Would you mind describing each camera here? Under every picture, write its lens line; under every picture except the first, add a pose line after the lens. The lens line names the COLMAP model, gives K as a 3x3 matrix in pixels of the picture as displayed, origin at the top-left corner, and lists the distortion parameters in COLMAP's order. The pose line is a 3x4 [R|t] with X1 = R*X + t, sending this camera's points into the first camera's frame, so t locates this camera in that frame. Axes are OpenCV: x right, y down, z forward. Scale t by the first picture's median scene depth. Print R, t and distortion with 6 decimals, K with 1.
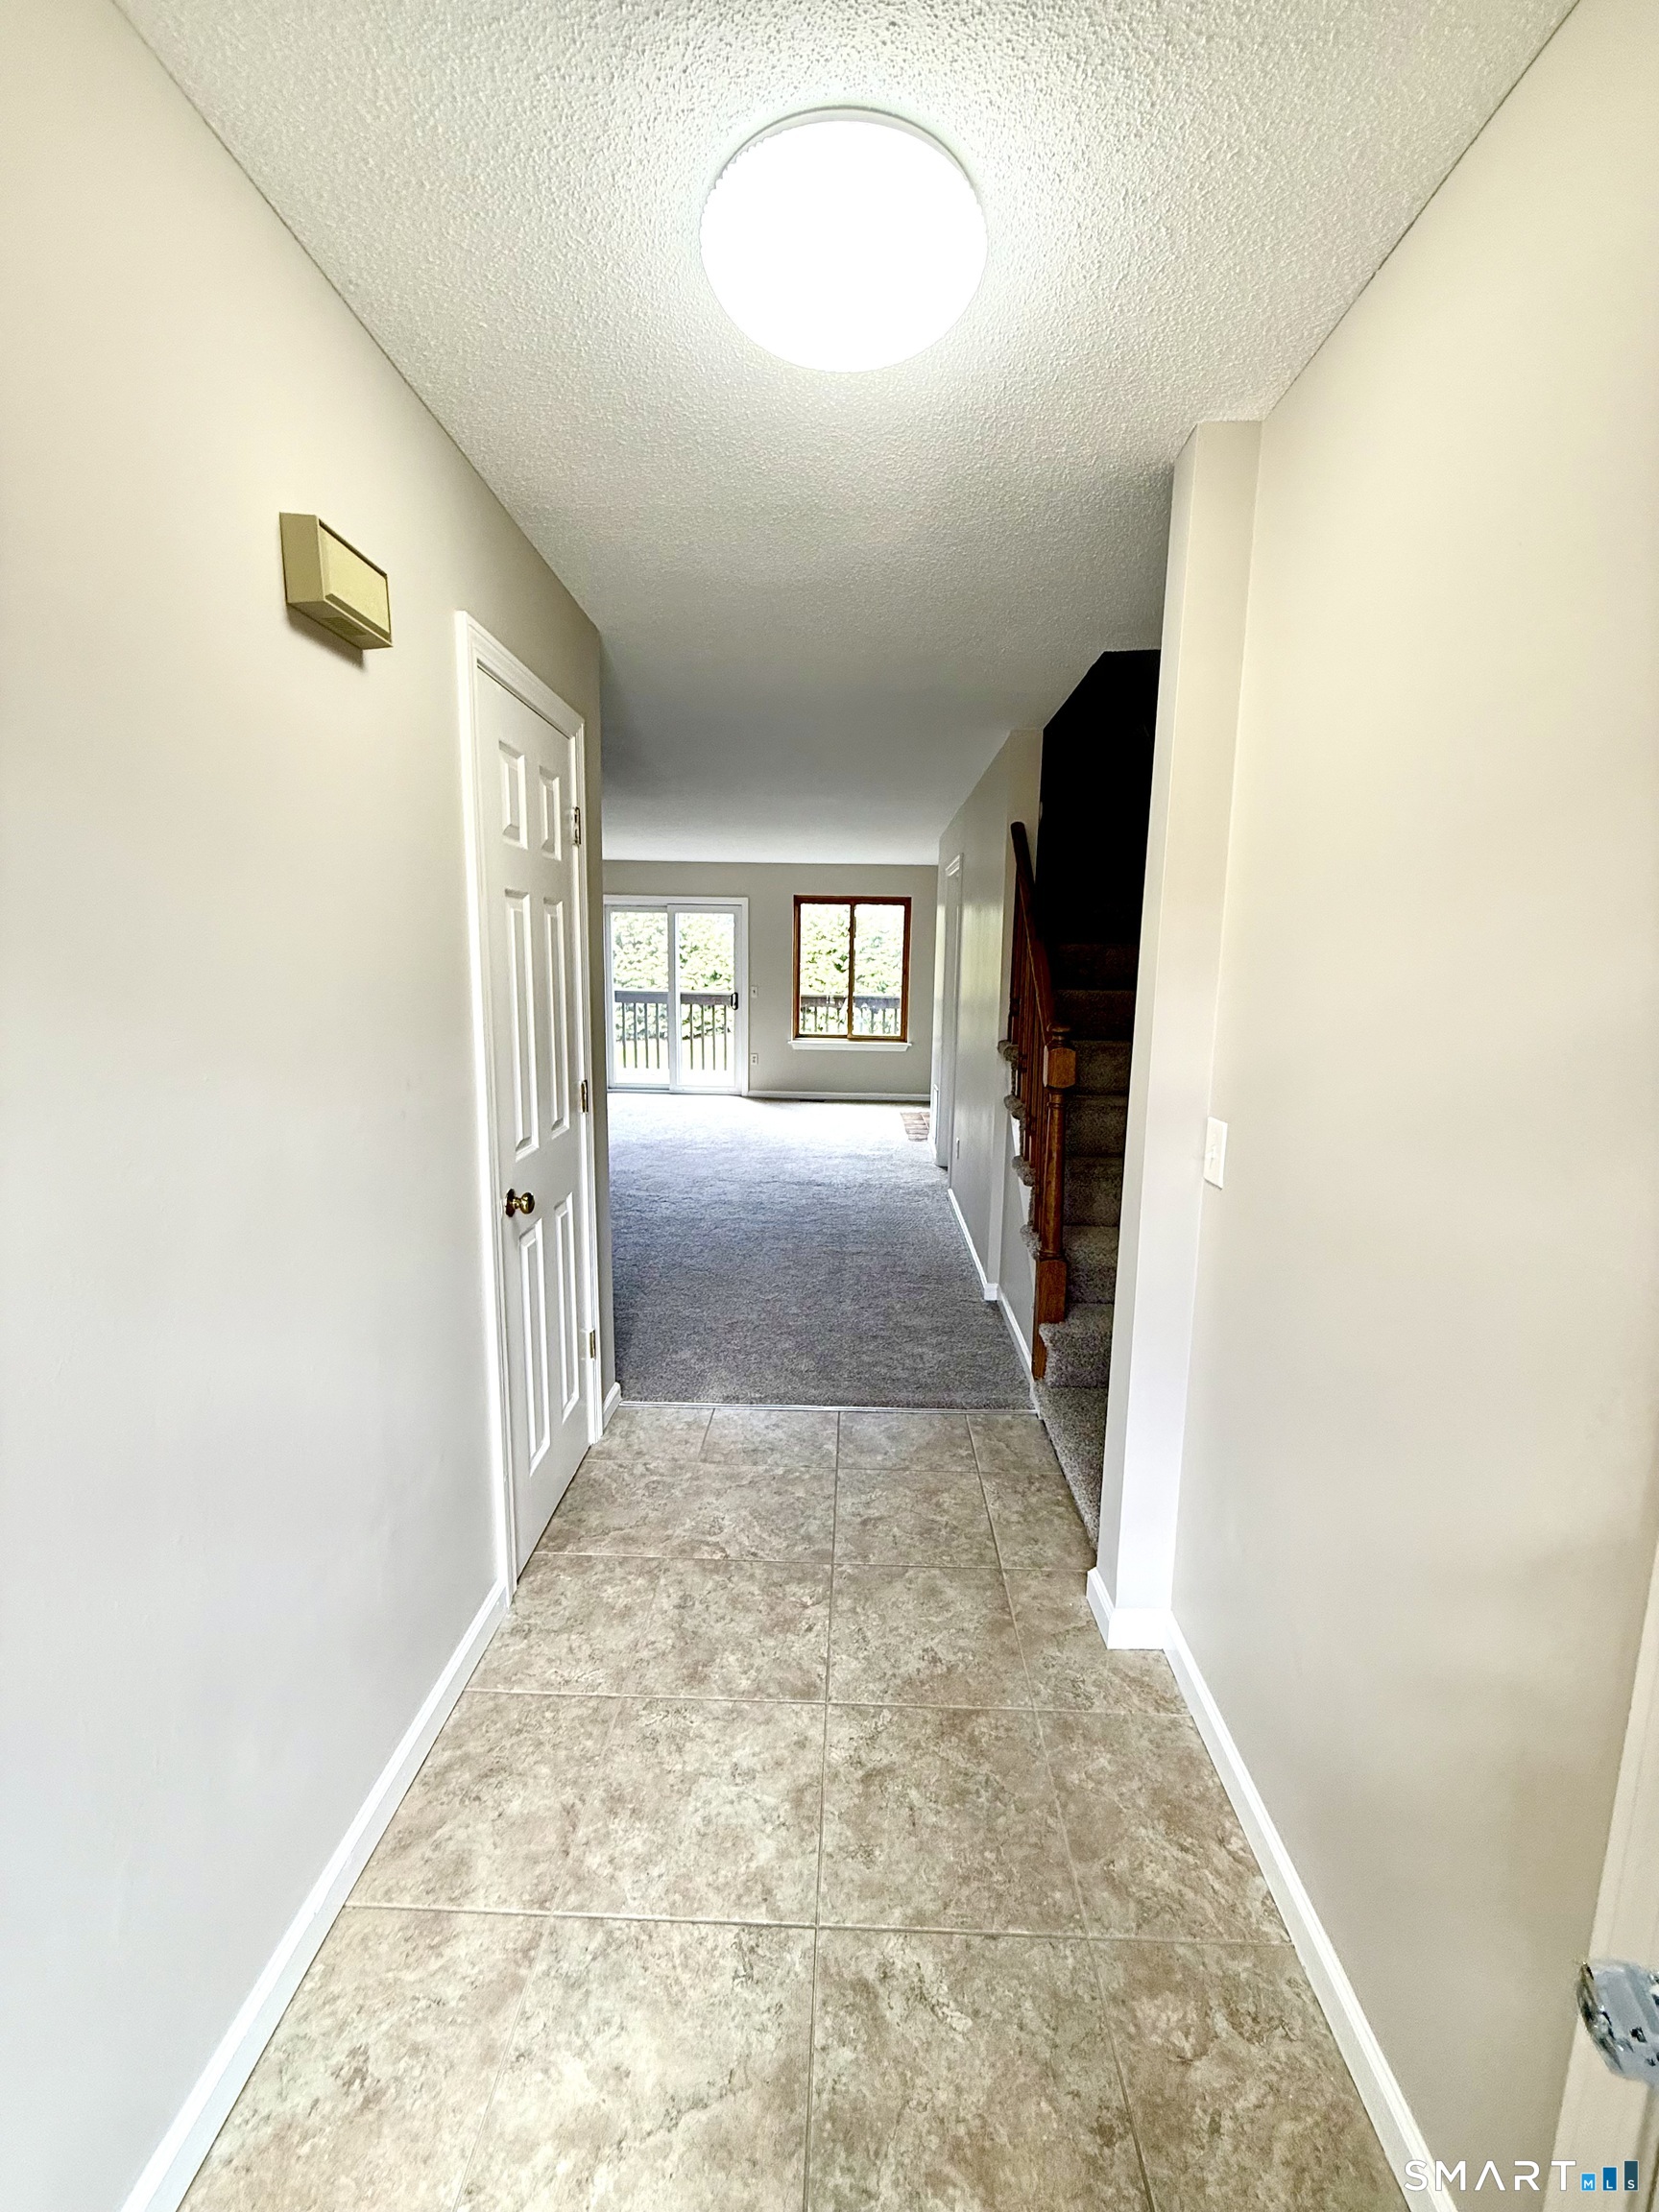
lens RADIAL K [[881.0, 0, 834.8], [0, 881.0, 1101.9], [0, 0, 1]] dist [-0.002305, 0.001398]
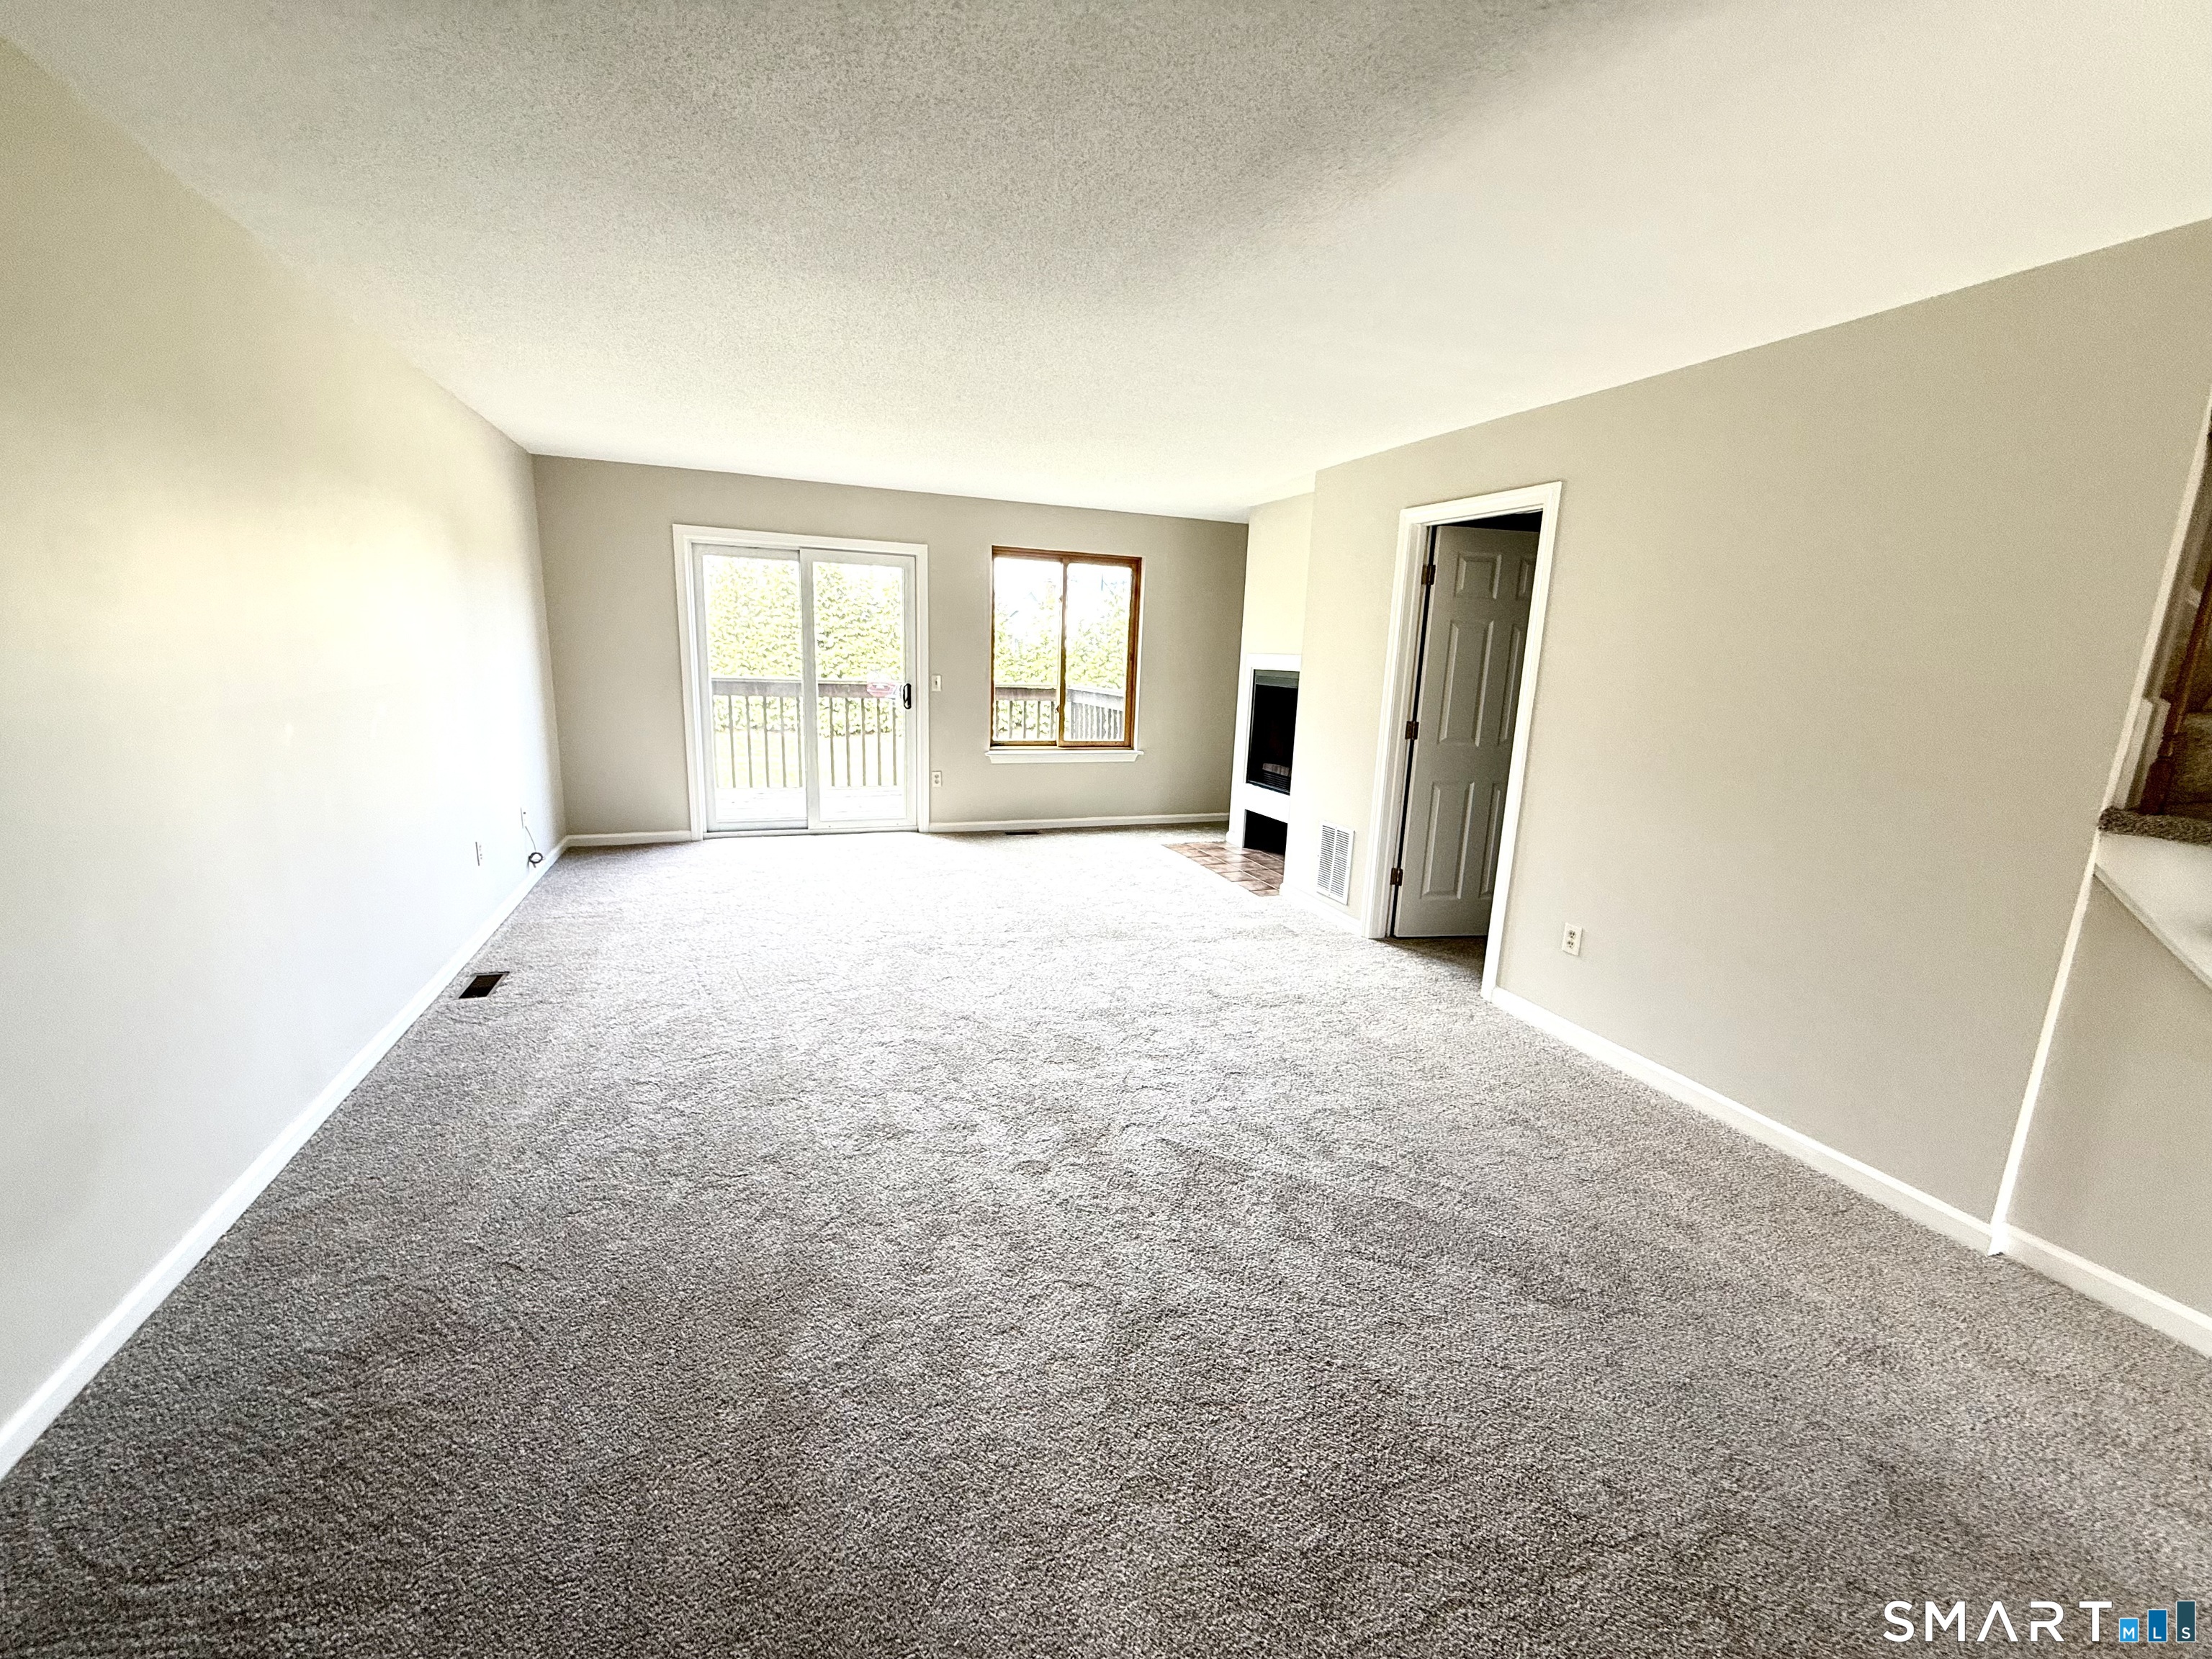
lens RADIAL K [[881.0, 0, 1099.6], [0, 881.0, 825.2], [0, 0, 1]] dist [-0.002305, 0.001398]
pose [[0.923636, -0.059311, 0.378653, -0.239529], [0.040496, 0.997526, 0.057467, -0.046242], [-0.381124, -0.037744, 0.923753, 0.296961]]
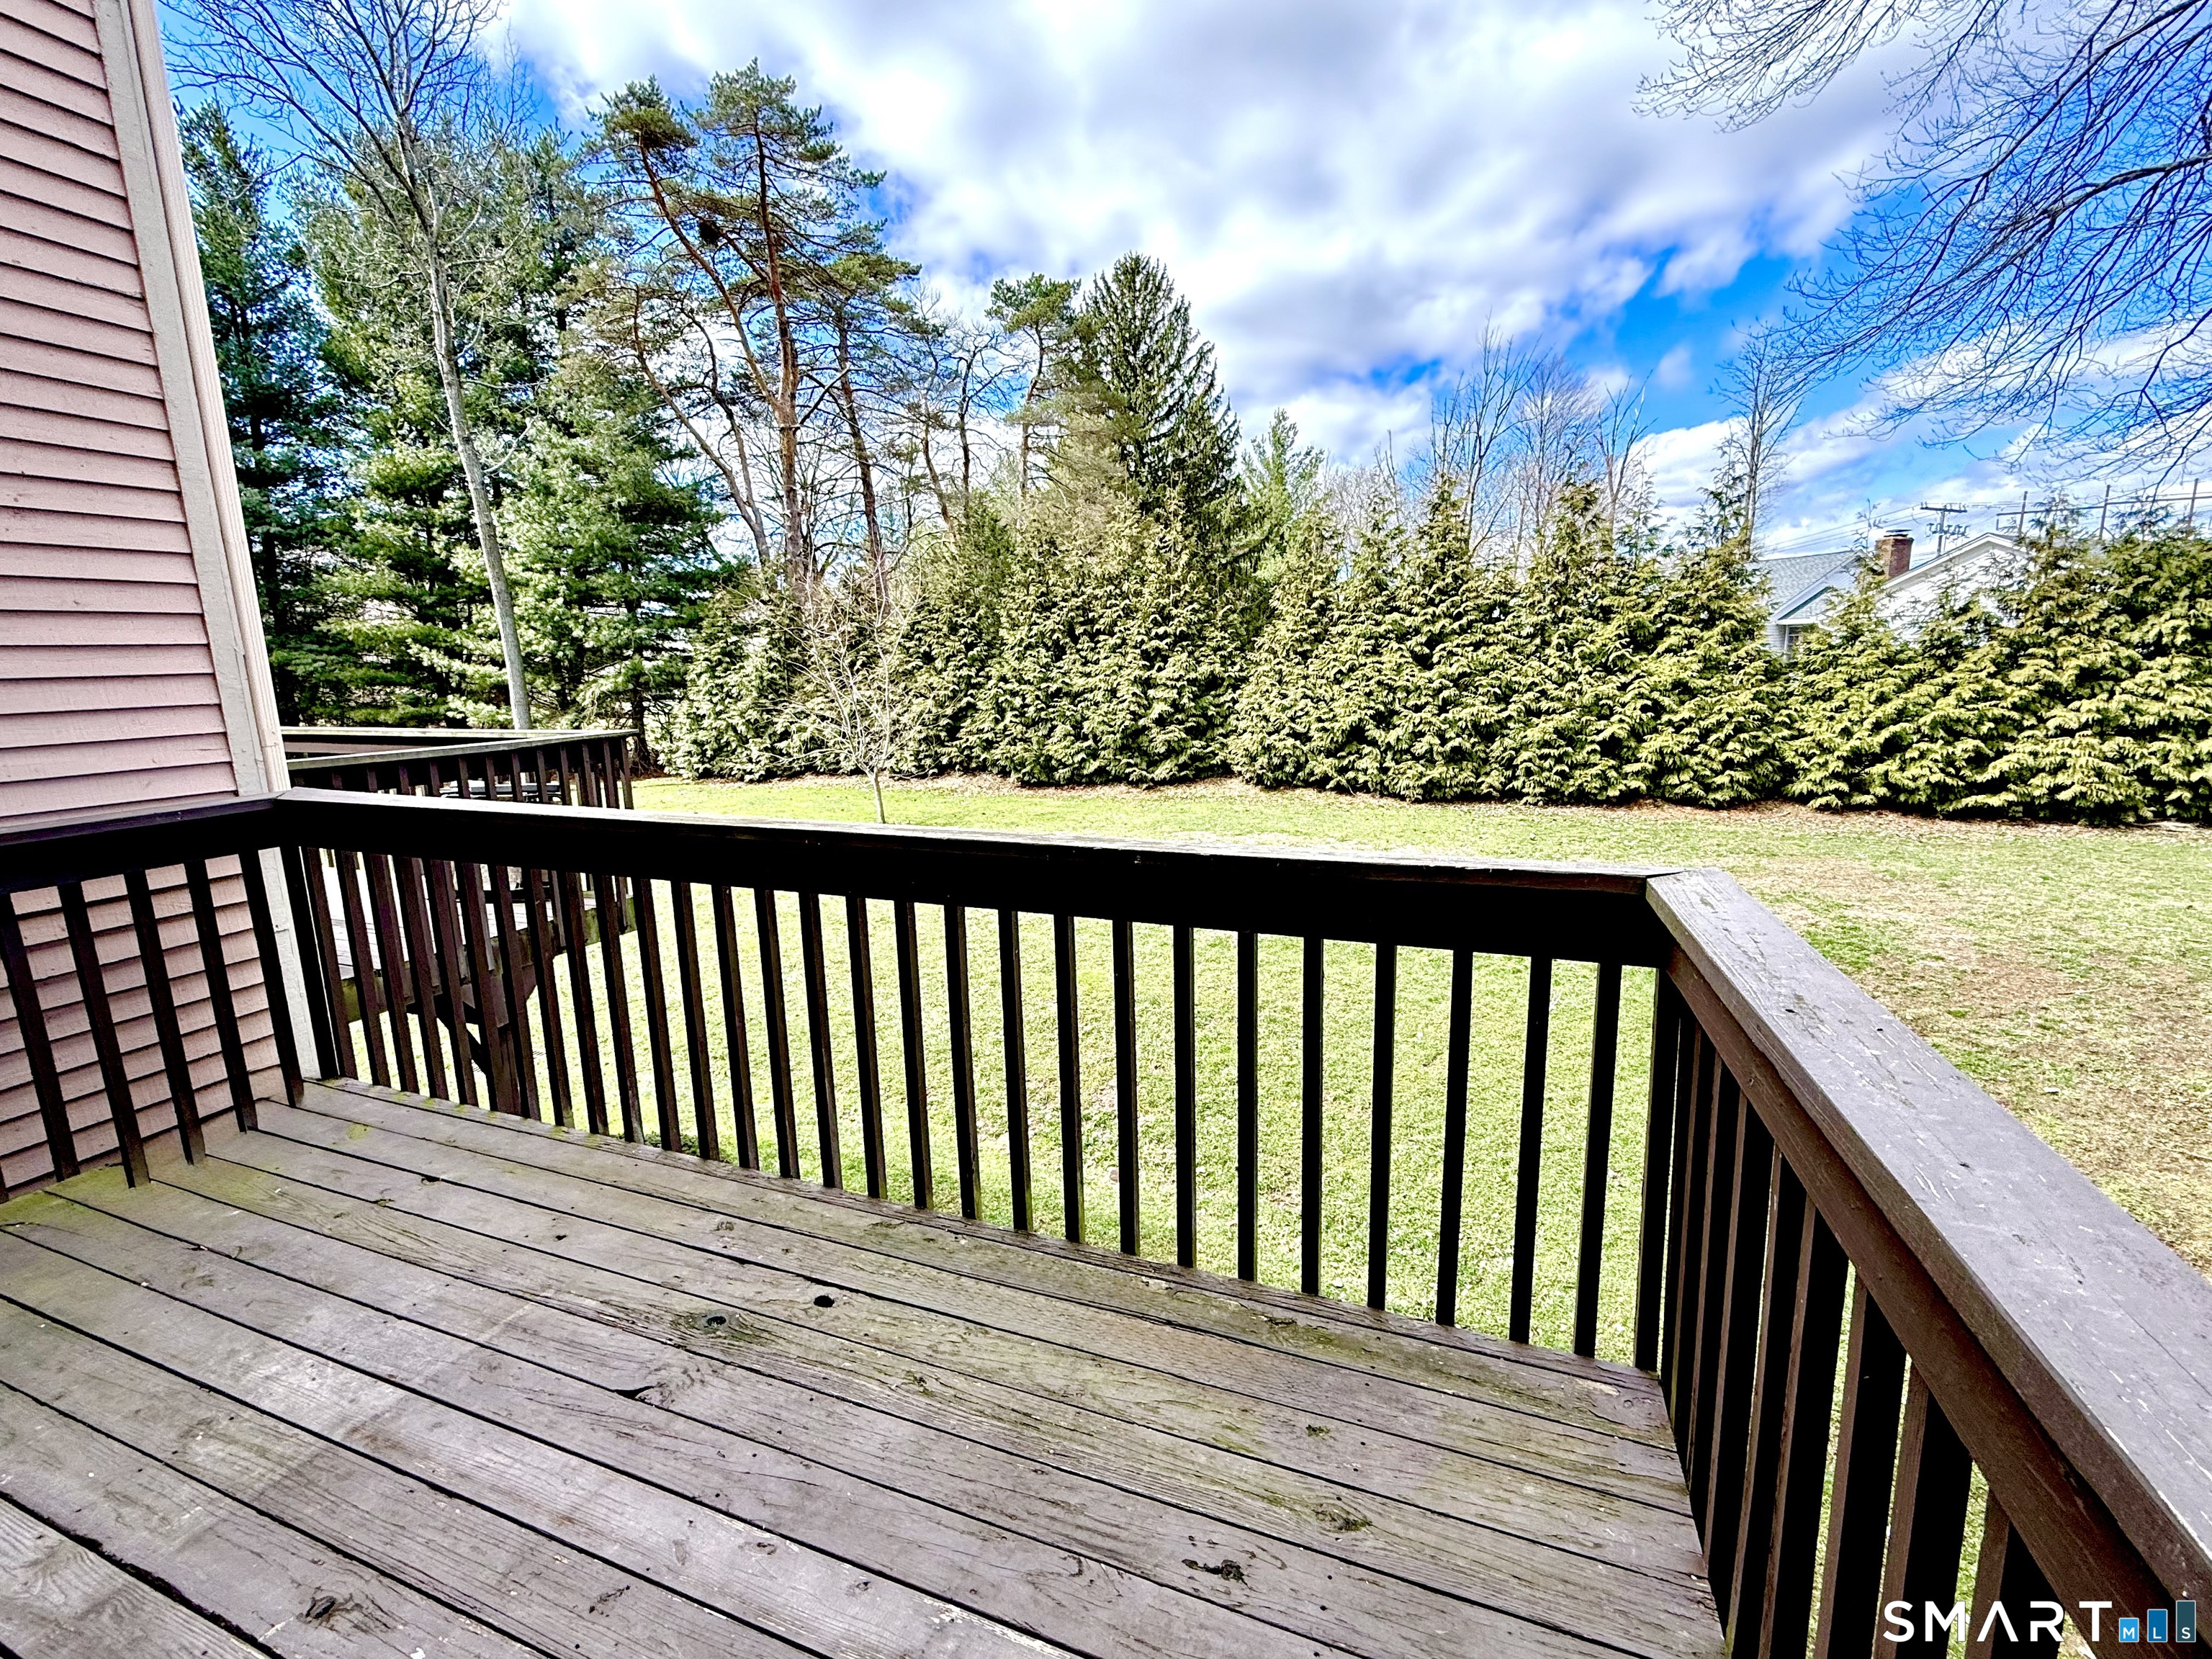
lens RADIAL K [[972.4, 0, 1101.0], [0, 972.4, 822.7], [0, 0, 1]] dist [-0.002417, 0.000740]
pose [[0.937364, 0.023304, -0.347571, 0.089259], [-0.019227, 0.999700, 0.015176, -0.162631], [0.347821, -0.007542, 0.937531, 1.029837]]
